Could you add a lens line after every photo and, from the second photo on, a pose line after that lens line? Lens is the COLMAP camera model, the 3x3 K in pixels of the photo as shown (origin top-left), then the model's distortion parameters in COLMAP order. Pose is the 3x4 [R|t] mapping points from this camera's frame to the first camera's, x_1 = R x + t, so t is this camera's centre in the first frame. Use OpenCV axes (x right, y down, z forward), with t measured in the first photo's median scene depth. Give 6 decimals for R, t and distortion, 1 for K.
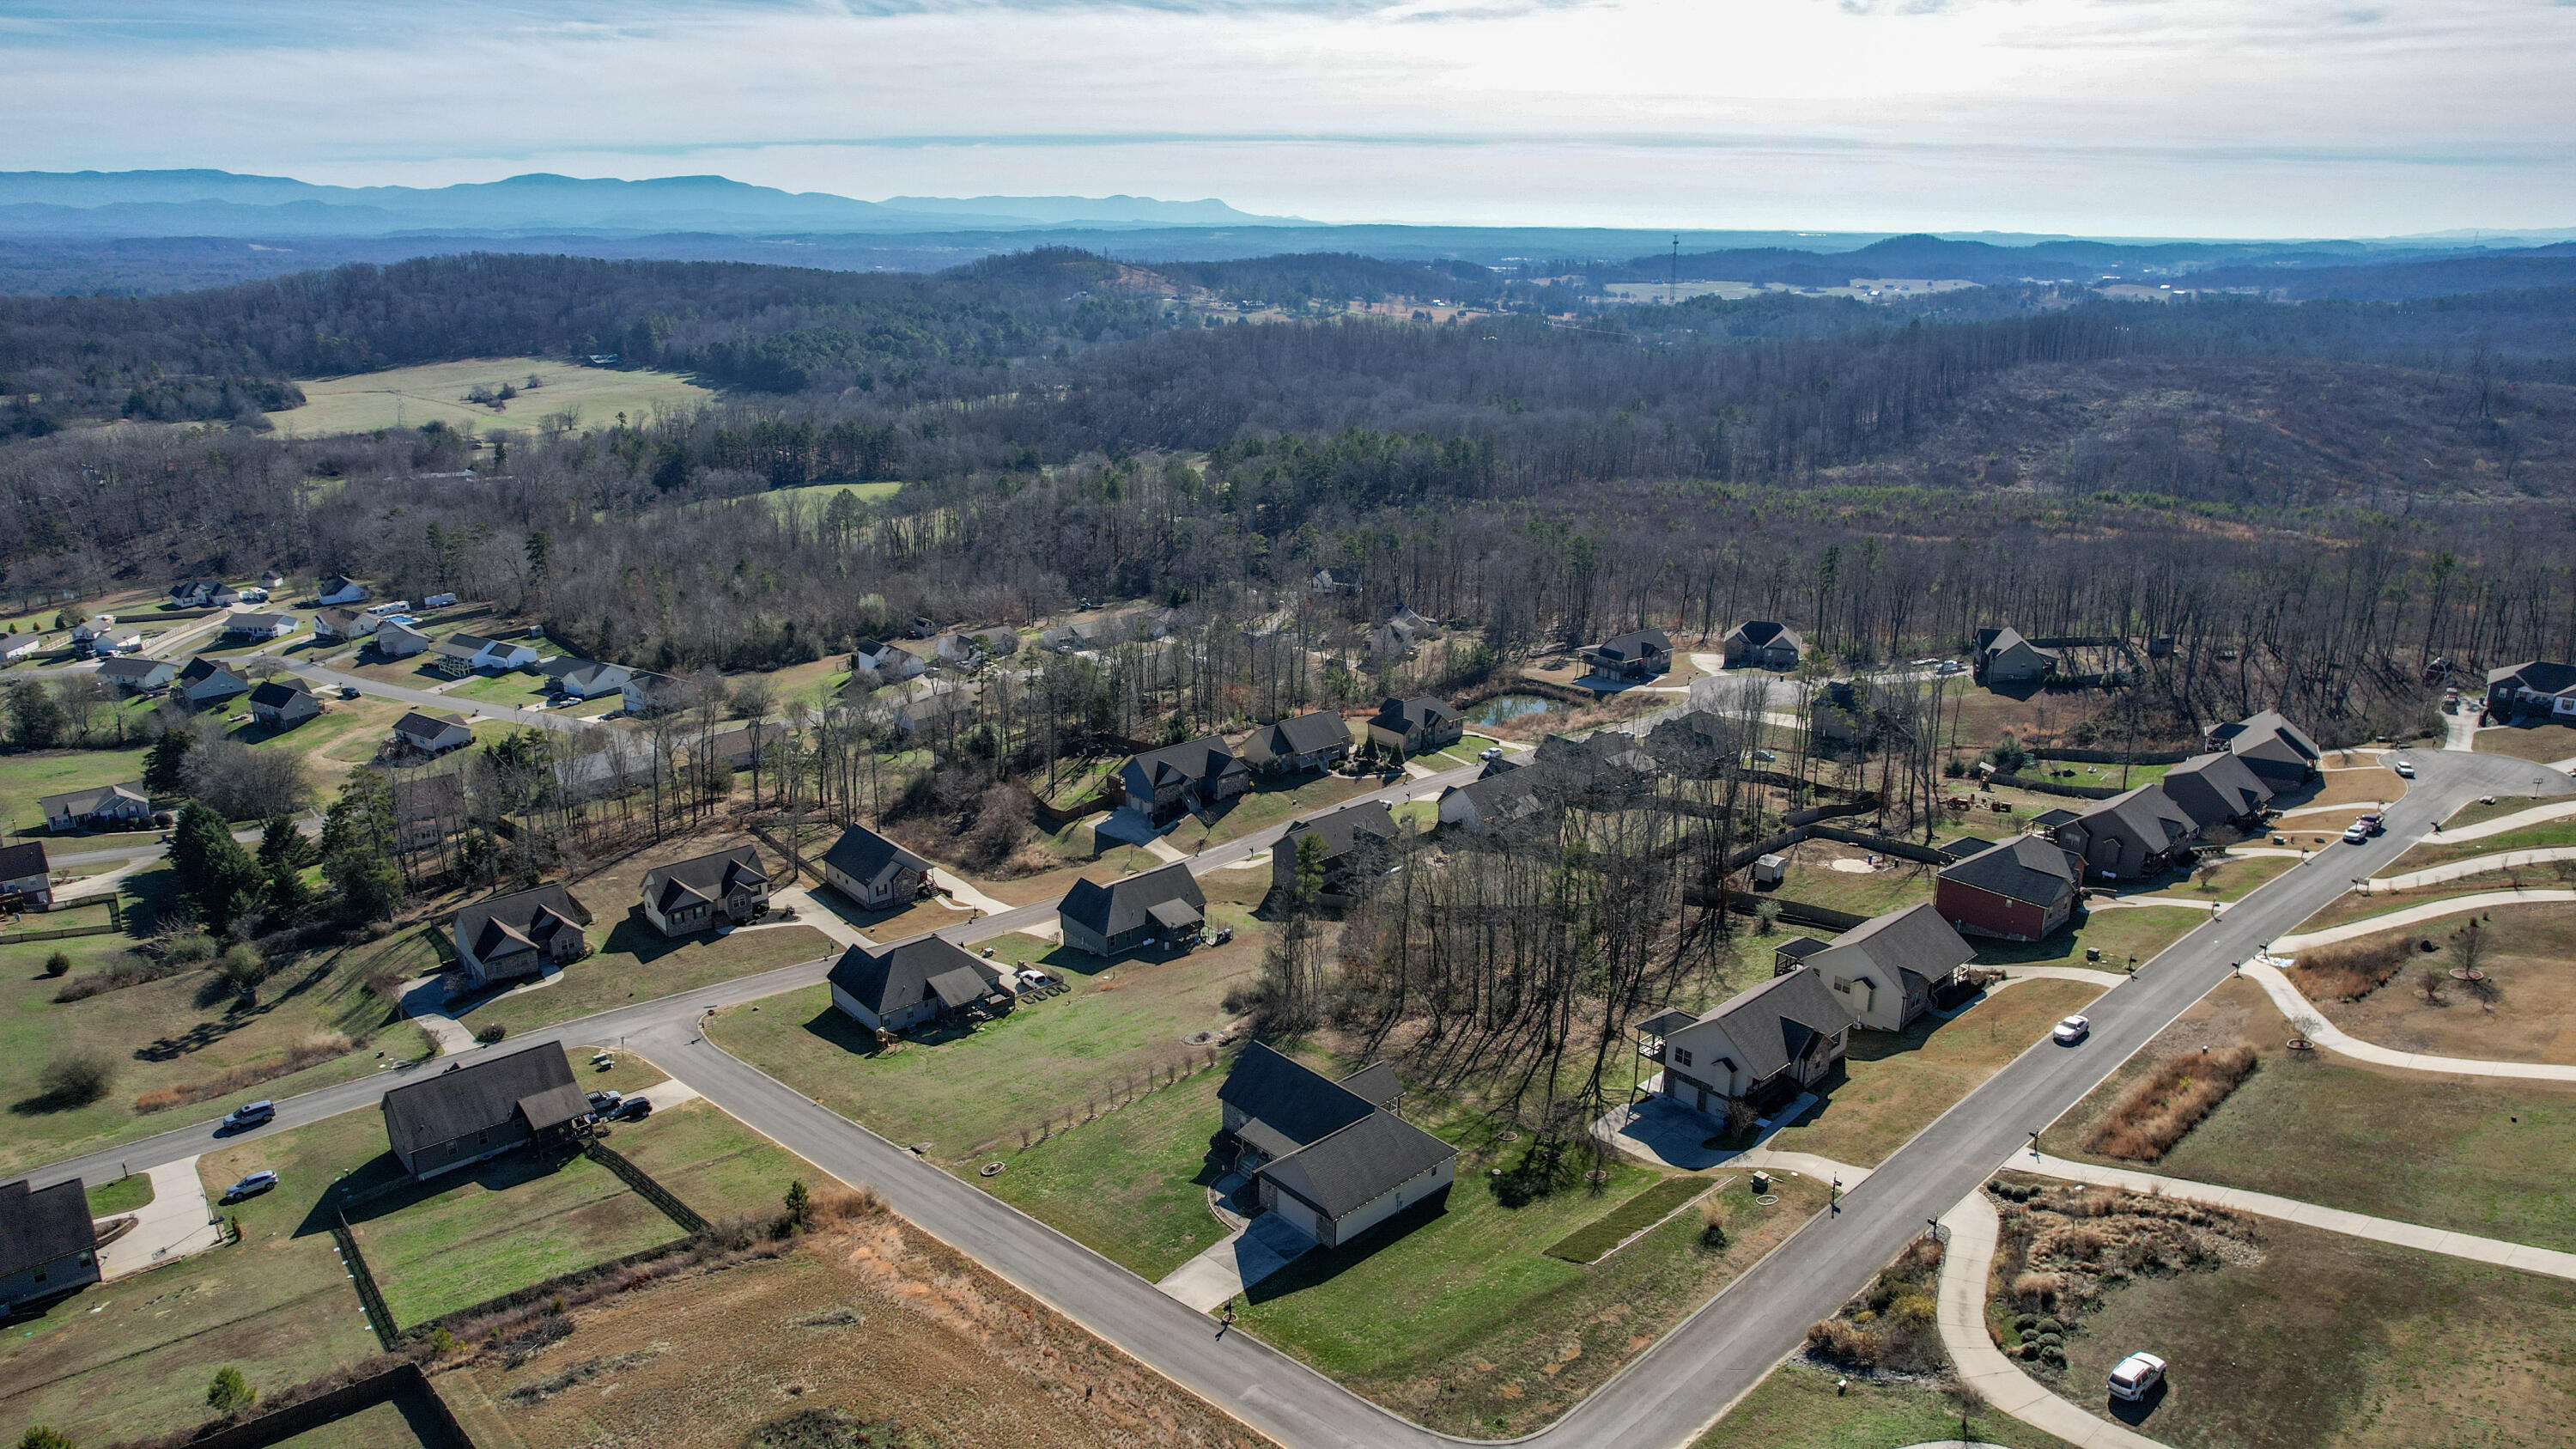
lens RADIAL K [[1634.1, 0, 1285.4], [0, 1634.1, 755.4], [0, 0, 1]] dist [-0.067557, 0.057486]
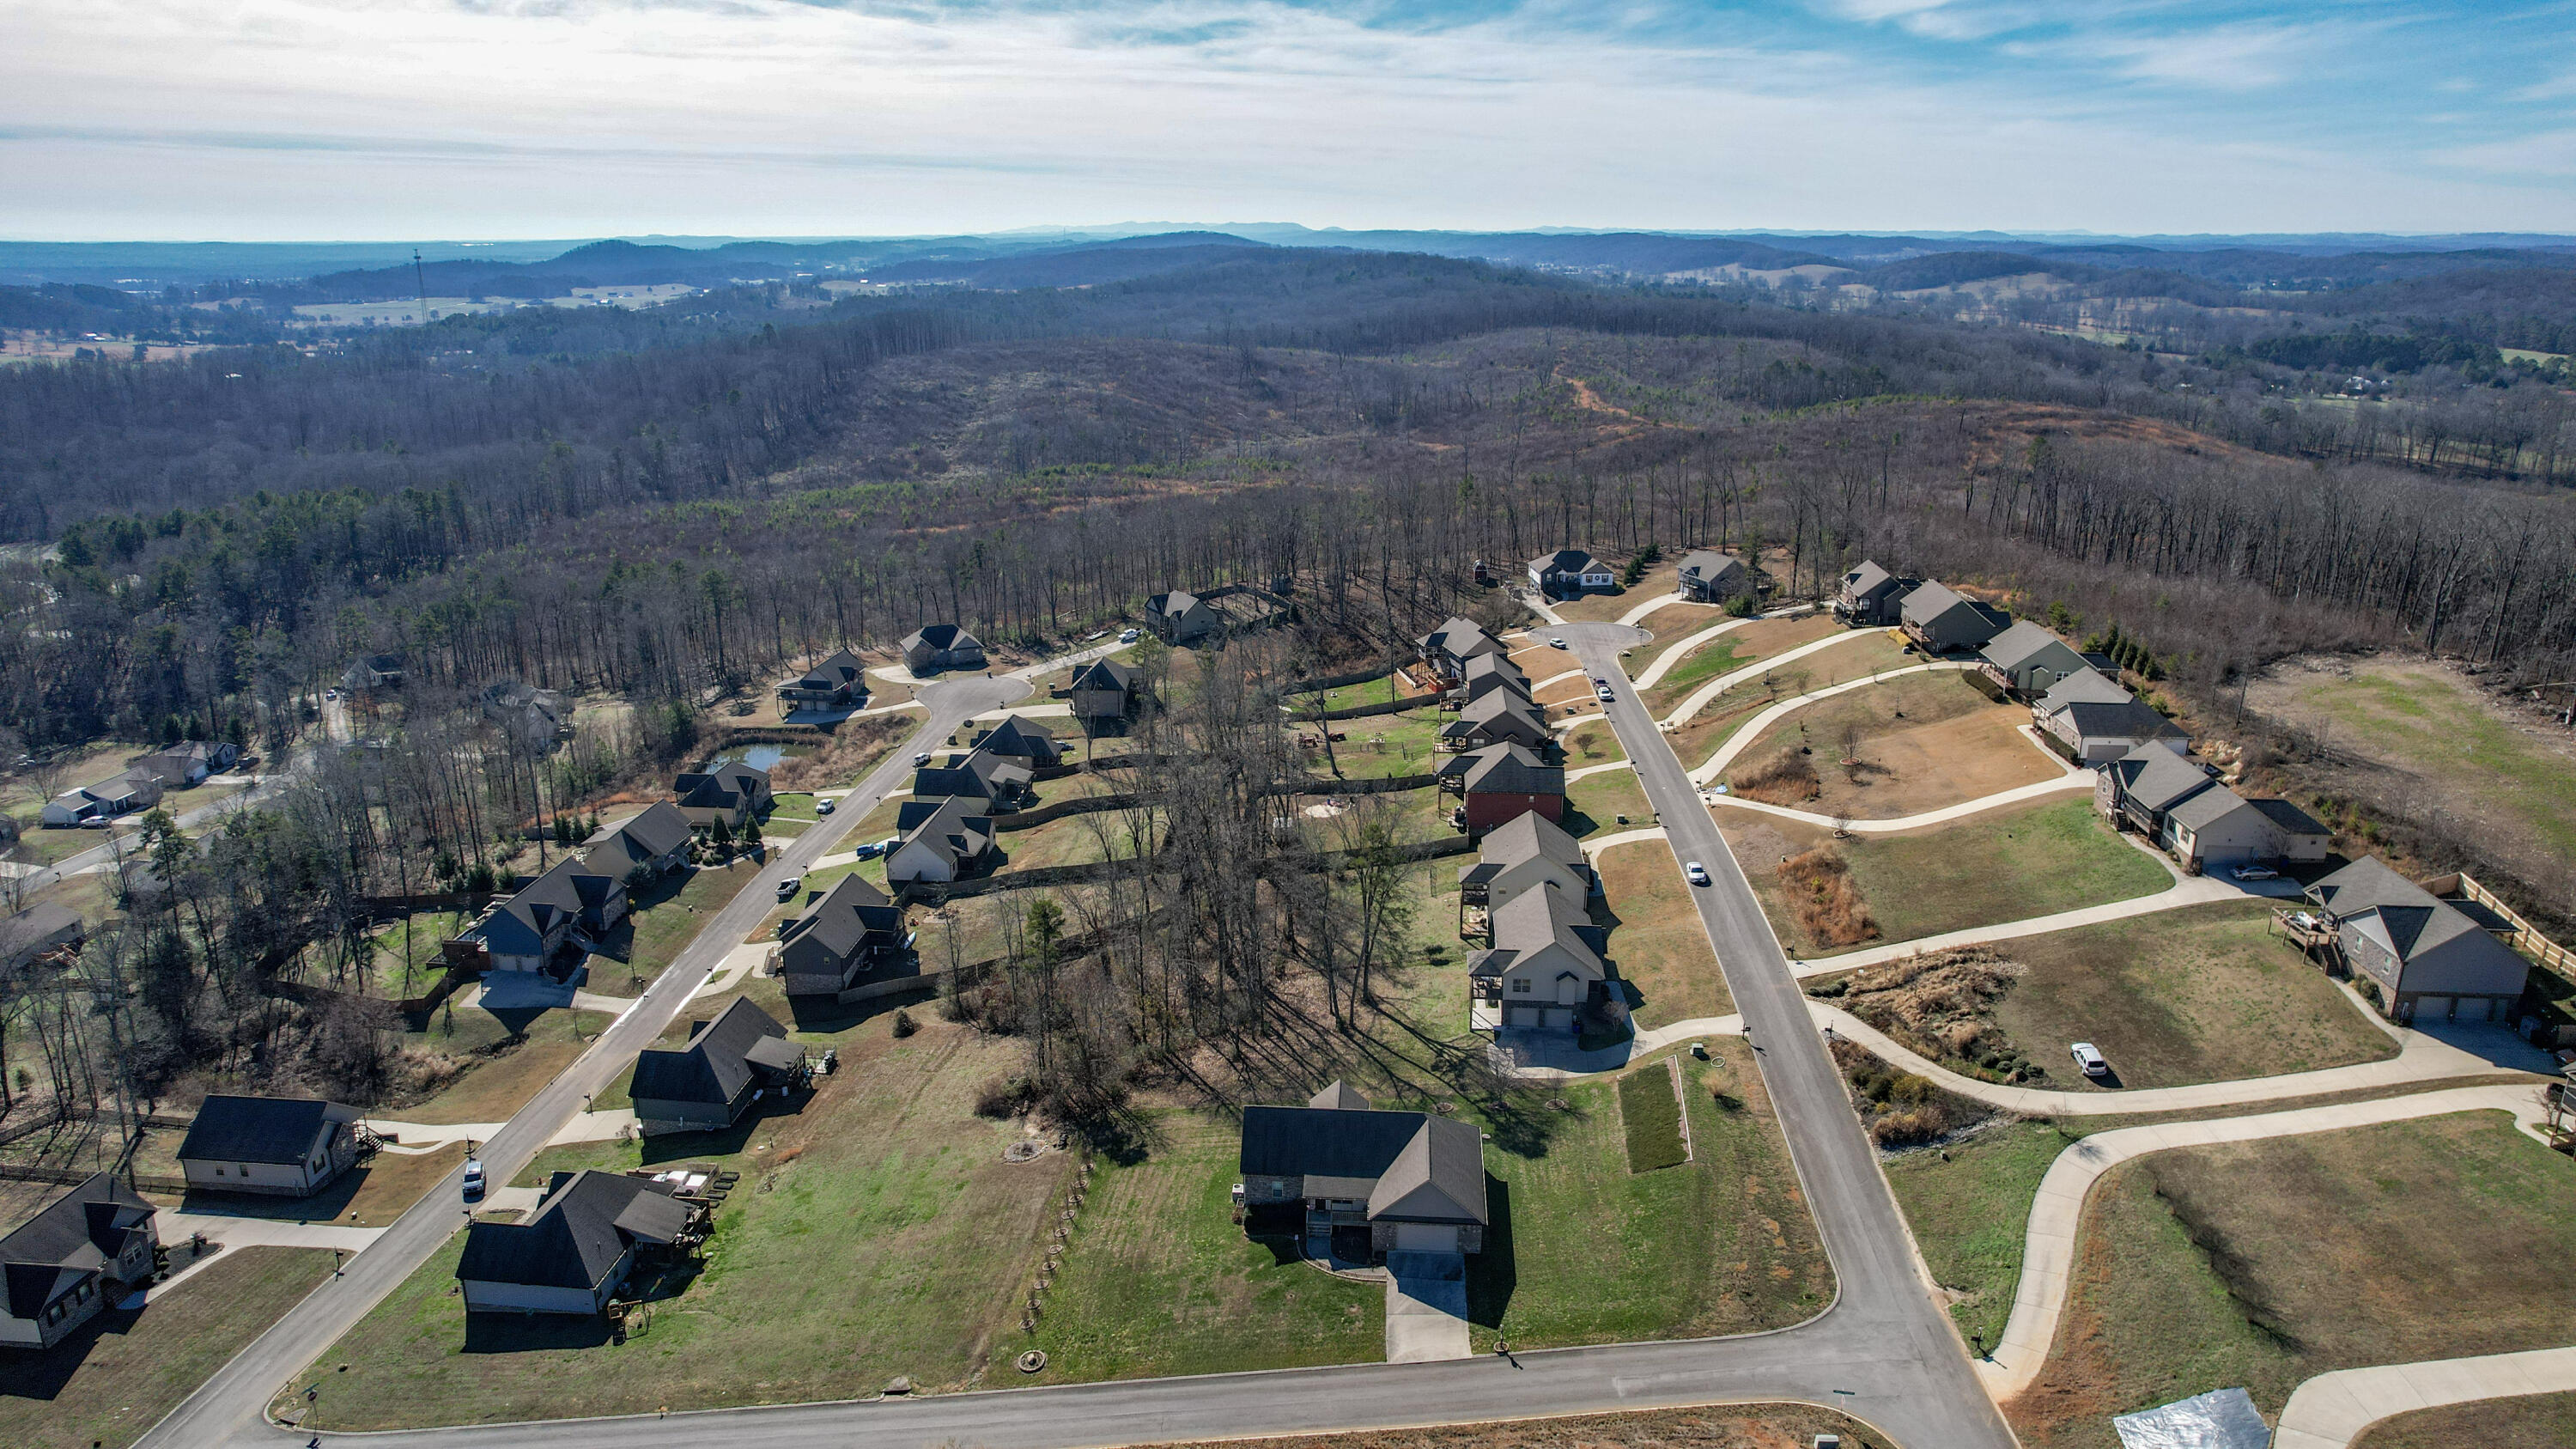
lens RADIAL K [[1634.1, 0, 1285.4], [0, 1634.1, 755.4], [0, 0, 1]] dist [-0.067557, 0.057486]
pose [[0.729171, -0.215666, 0.649460, -0.394922], [0.217549, 0.972863, 0.078808, -0.064032], [-0.648832, 0.083824, 0.756301, 0.172560]]
